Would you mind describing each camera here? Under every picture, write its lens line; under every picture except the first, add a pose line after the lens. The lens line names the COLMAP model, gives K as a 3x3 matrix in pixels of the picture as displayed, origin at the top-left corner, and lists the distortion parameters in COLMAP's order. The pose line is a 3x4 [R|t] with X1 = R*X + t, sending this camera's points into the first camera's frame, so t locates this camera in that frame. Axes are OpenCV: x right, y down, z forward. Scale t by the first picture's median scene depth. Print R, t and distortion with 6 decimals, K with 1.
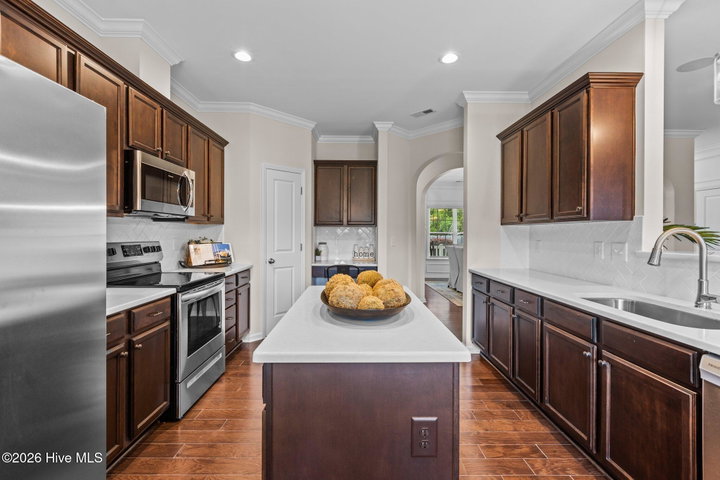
lens RADIAL K [[322.8, 0, 357.2], [0, 322.8, 233.8], [0, 0, 1]] dist [0.004158, -0.001764]
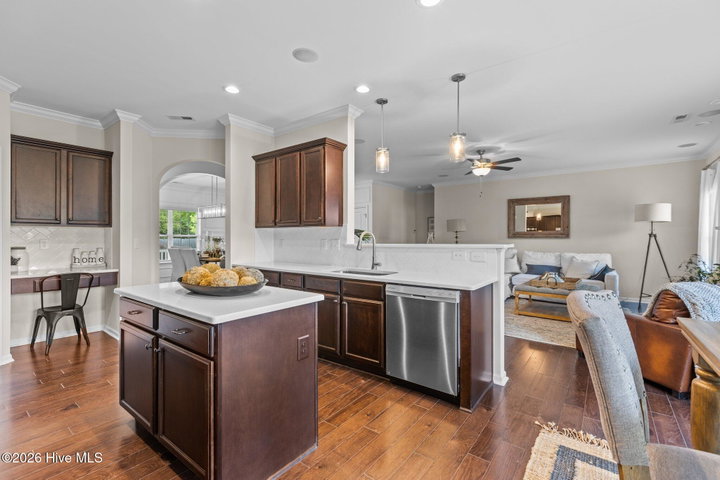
lens RADIAL K [[322.8, 0, 358.7], [0, 322.8, 238.0], [0, 0, 1]] dist [0.004158, -0.001764]
pose [[0.618333, -0.005660, 0.785895, -0.332246], [0.003456, 0.999984, 0.004482, 0.009342], [-0.785908, -0.000055, 0.618343, -0.109252]]
